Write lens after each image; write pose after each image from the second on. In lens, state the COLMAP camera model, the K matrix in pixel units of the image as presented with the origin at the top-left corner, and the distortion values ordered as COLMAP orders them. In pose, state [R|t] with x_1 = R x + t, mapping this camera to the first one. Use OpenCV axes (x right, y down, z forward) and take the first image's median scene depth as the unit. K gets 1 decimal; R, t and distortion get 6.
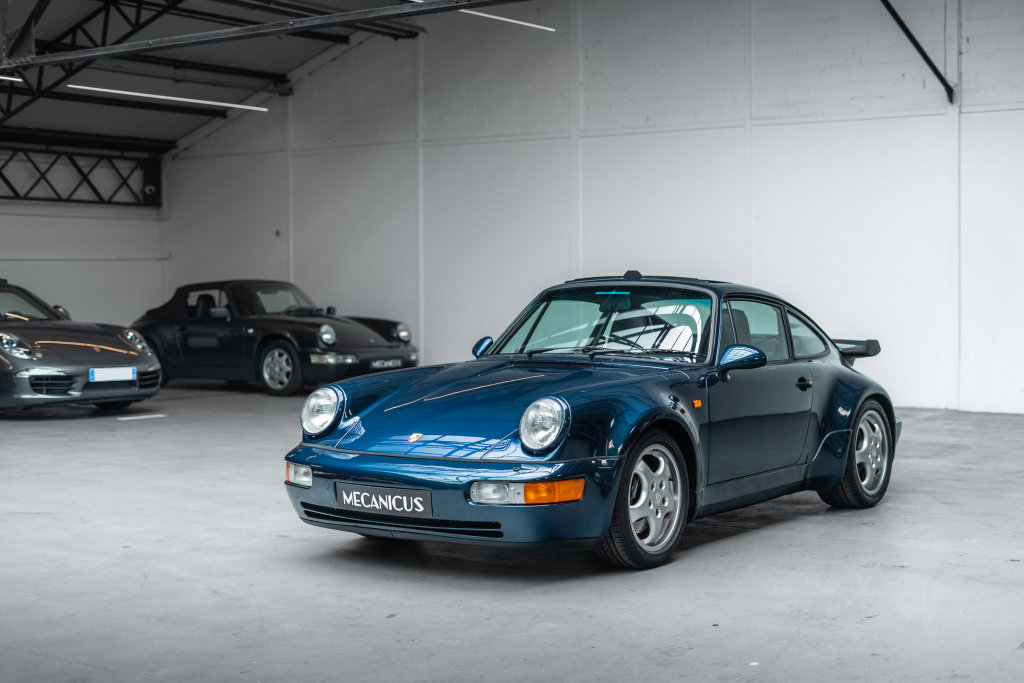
lens RADIAL K [[1546.0, 0, 512.0], [0, 1546.0, 341.5], [0, 0, 1]] dist [0.014544, -0.033514]
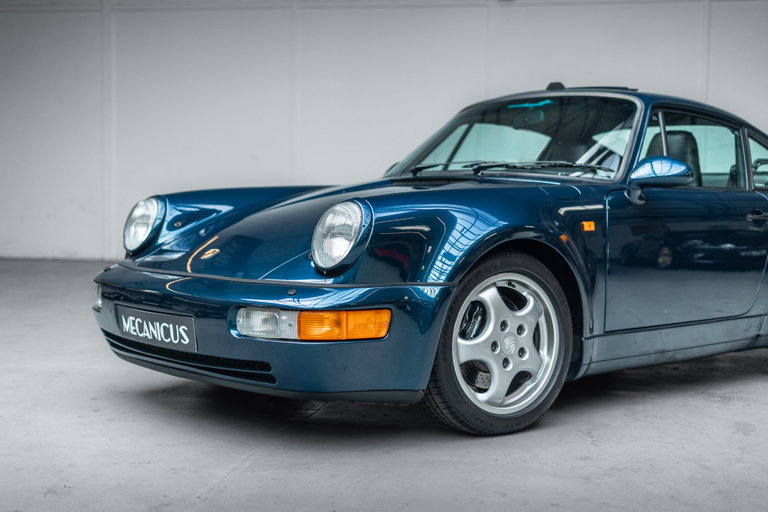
lens RADIAL K [[1117.1, 0, 384.0], [0, 1117.1, 256.0], [0, 0, 1]] dist [-0.004907, -0.031307]
pose [[0.972964, 0.030402, -0.228947, 0.157452], [-0.027072, 0.999477, 0.017676, 0.050727], [0.229365, -0.011000, 0.973278, 0.455532]]
